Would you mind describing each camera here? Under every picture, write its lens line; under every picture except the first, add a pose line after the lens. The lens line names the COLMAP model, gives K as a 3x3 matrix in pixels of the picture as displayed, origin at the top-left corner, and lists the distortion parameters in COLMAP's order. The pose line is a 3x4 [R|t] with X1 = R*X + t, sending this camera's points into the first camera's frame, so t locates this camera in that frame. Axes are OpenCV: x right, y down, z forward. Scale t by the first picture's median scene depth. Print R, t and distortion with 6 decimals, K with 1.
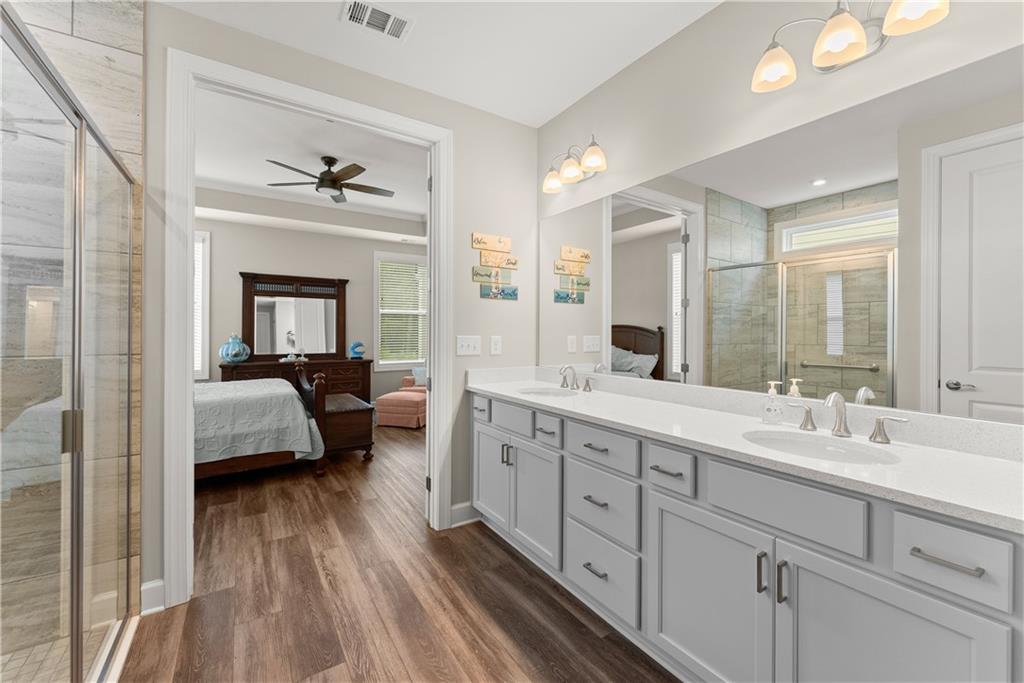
lens RADIAL K [[414.7, 0, 511.9], [0, 414.7, 332.1], [0, 0, 1]] dist [-0.000795, -0.000506]
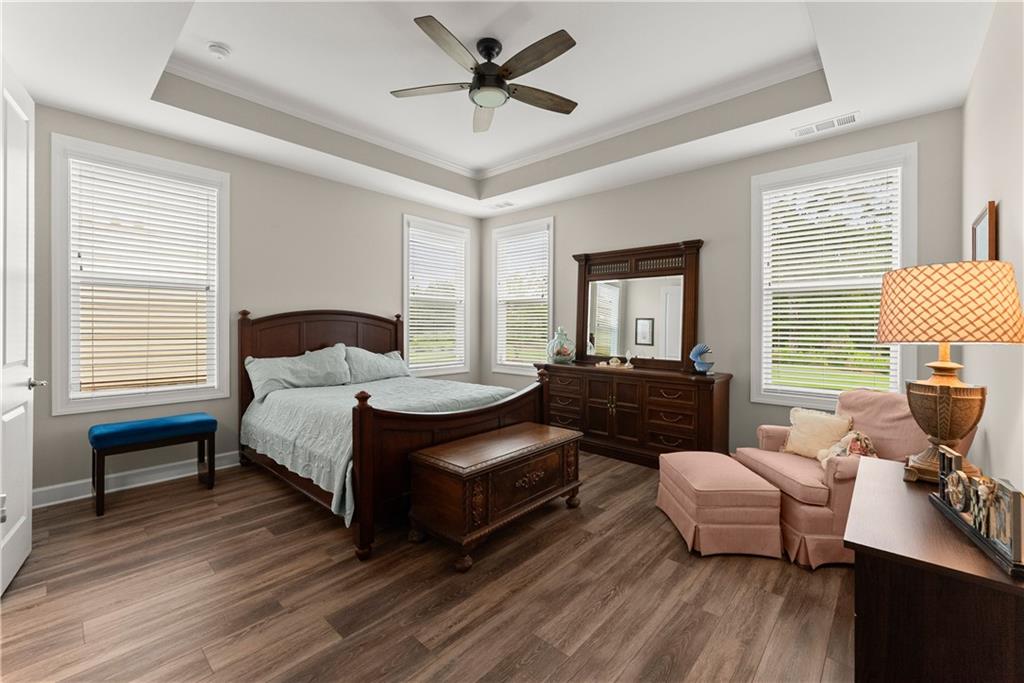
lens RADIAL K [[414.7, 0, 514.6], [0, 414.7, 329.0], [0, 0, 1]] dist [-0.000795, -0.000506]
pose [[0.262014, 0.009798, -0.965014, 0.252015], [-0.004910, 0.999949, 0.008820, -0.005049], [0.965052, 0.002428, 0.262048, 1.349200]]
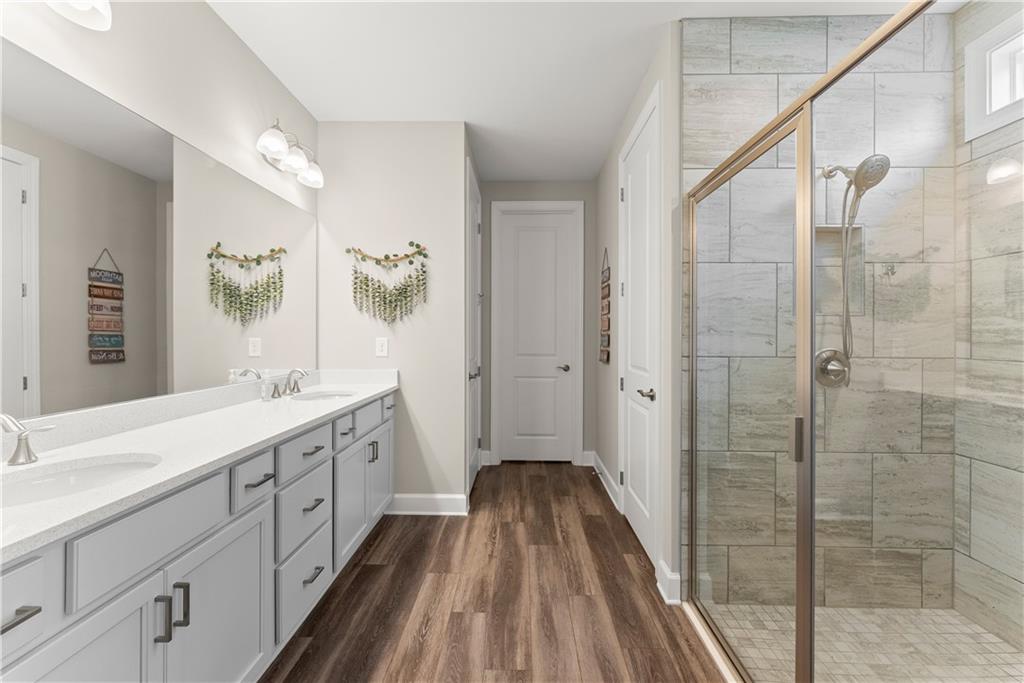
lens RADIAL K [[414.7, 0, 516.7], [0, 414.7, 335.9], [0, 0, 1]] dist [-0.000795, -0.000506]
pose [[-0.830969, -0.008821, 0.556249, -0.448702], [-0.008955, 0.999957, 0.002479, -0.001100], [-0.556246, -0.002921, -0.831012, 0.934350]]
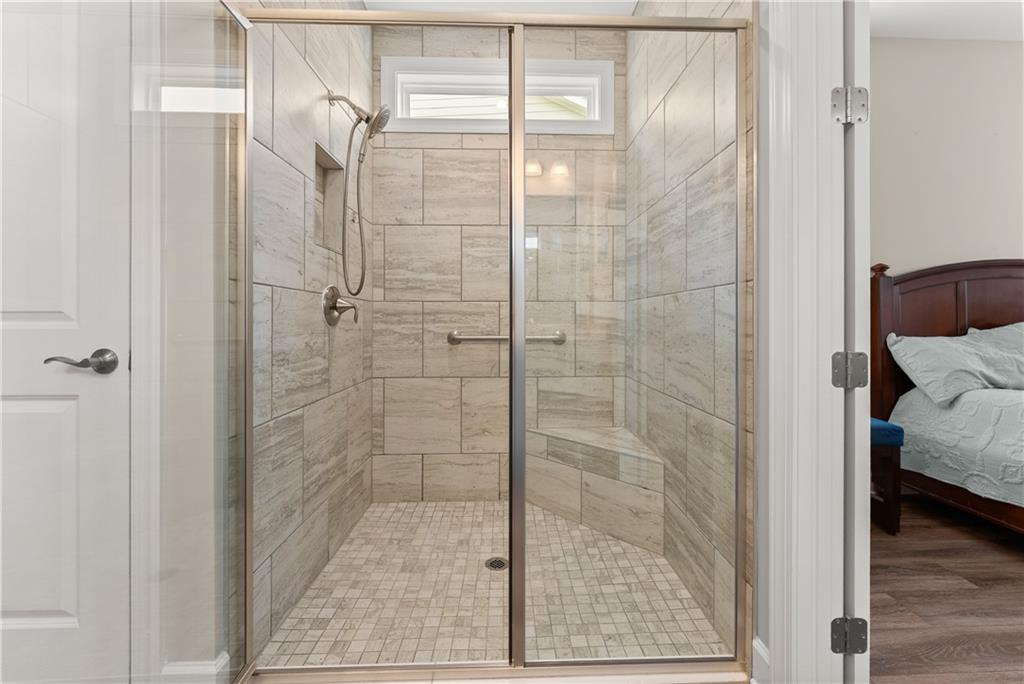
lens RADIAL K [[414.7, 0, 521.9], [0, 414.7, 321.3], [0, 0, 1]] dist [-0.000795, -0.000506]
pose [[-0.514449, -0.001838, -0.857519, -0.099143], [0.001069, 0.999996, -0.002785, 0.074332], [0.857520, -0.002350, -0.514445, 0.668092]]
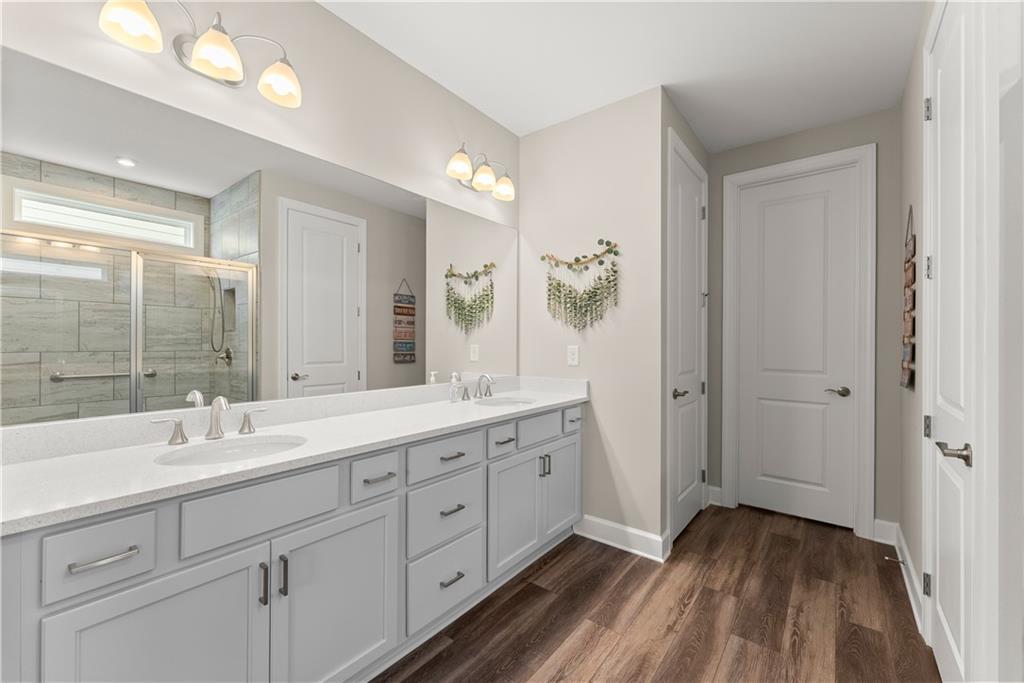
lens RADIAL K [[414.7, 0, 511.5], [0, 414.7, 341.8], [0, 0, 1]] dist [-0.000795, -0.000506]
pose [[-0.325927, -0.006133, 0.945375, -0.472152], [-0.011494, 0.999931, 0.002524, -0.000684], [-0.945325, -0.010044, -0.325975, 0.719564]]
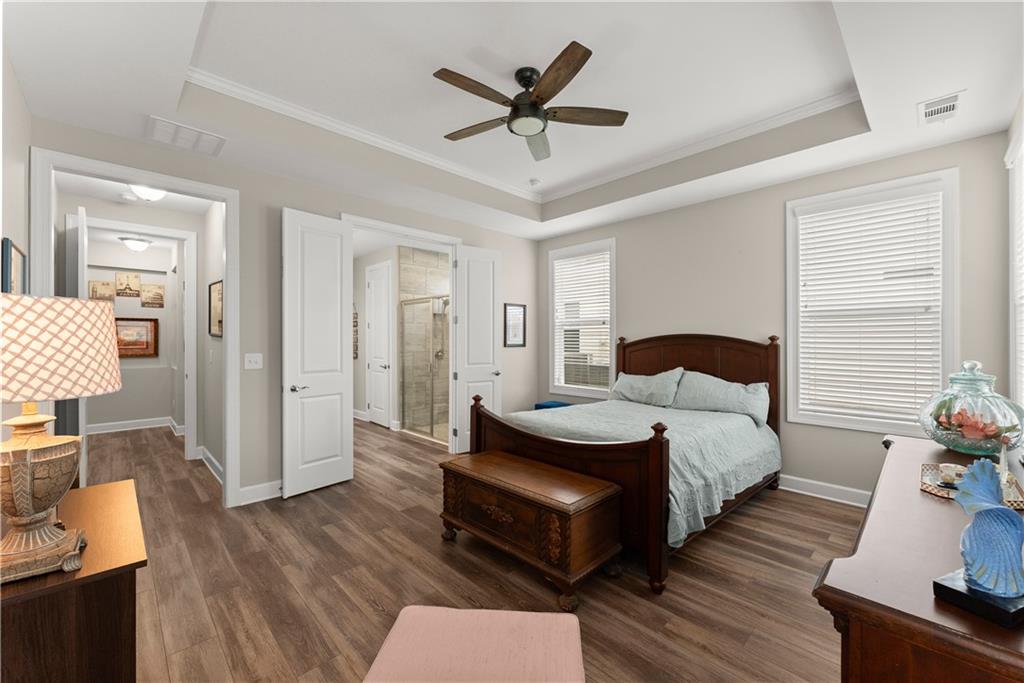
lens RADIAL K [[414.7, 0, 518.4], [0, 414.7, 336.2], [0, 0, 1]] dist [-0.000795, -0.000506]
pose [[-0.979147, -0.005225, -0.203087, -0.459757], [-0.002748, 0.999918, -0.012473, -0.027808], [0.203136, -0.011654, -0.979081, 2.459557]]
